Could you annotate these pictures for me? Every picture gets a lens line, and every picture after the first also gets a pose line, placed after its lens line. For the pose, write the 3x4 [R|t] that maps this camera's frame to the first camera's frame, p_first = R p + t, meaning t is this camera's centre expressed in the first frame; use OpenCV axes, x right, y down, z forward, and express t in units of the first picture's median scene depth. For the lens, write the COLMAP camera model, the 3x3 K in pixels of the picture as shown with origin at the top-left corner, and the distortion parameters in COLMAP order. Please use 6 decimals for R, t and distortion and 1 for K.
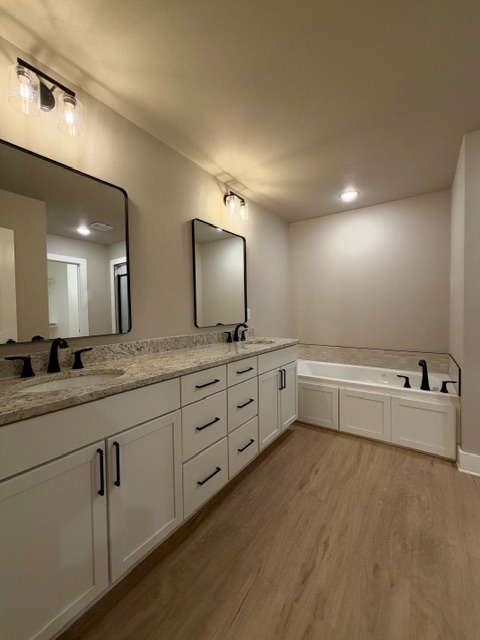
lens RADIAL K [[255.5, 0, 243.7], [0, 255.5, 318.0], [0, 0, 1]] dist [0.001219, -0.000342]
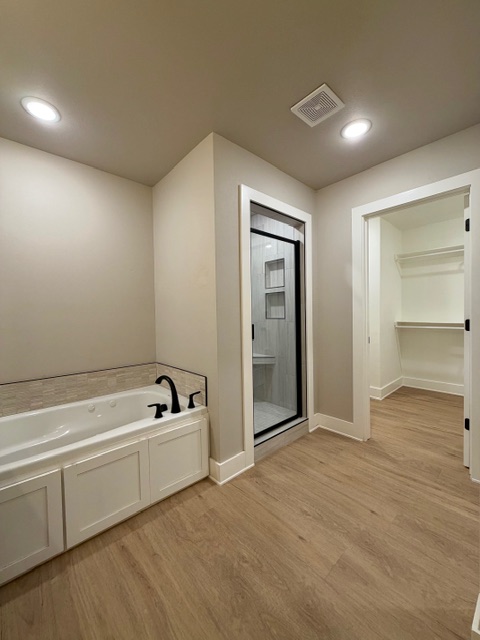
lens RADIAL K [[255.5, 0, 240.3], [0, 255.5, 318.1], [0, 0, 1]] dist [0.001219, -0.000342]
pose [[0.231328, -0.017049, 0.972726, -0.047194], [0.032780, 0.999415, 0.009721, -0.027185], [-0.972323, 0.029637, 0.231751, 0.606100]]
